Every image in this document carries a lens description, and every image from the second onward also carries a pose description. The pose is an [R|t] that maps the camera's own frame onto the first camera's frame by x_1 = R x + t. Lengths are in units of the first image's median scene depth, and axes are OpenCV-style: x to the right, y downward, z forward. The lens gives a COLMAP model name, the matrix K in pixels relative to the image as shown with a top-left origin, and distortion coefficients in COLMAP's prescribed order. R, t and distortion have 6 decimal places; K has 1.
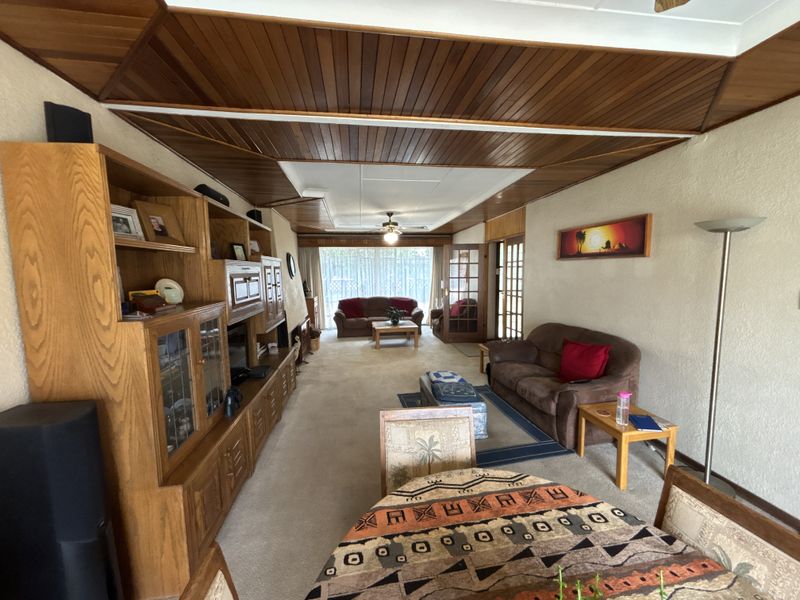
lens RADIAL K [[322.2, 0, 400.0], [0, 322.2, 300.0], [0, 0, 1]] dist [0.001608, -0.000120]
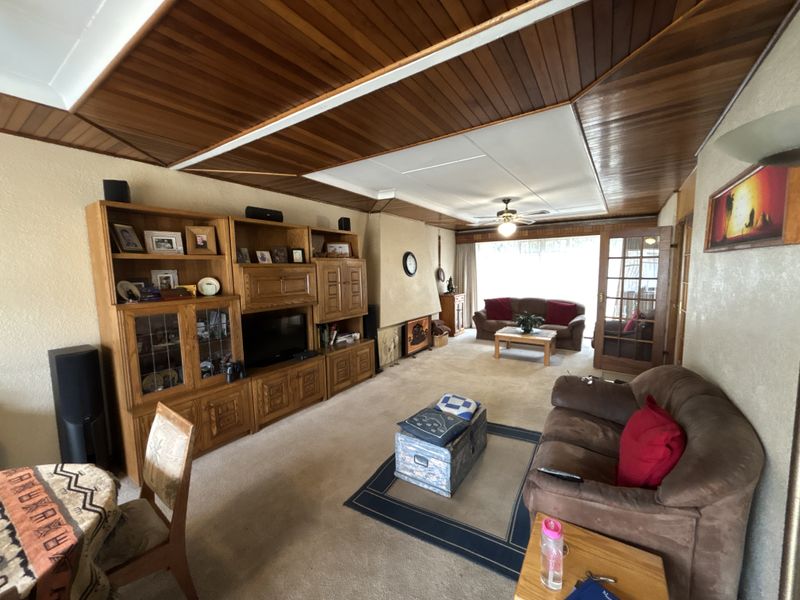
lens RADIAL K [[322.2, 0, 400.0], [0, 322.2, 300.0], [0, 0, 1]] dist [0.001608, -0.000120]
pose [[0.739514, 0.068786, -0.669618, 0.402285], [-0.056459, 0.997598, 0.040125, -0.032405], [0.670770, 0.008132, 0.741621, 0.227280]]
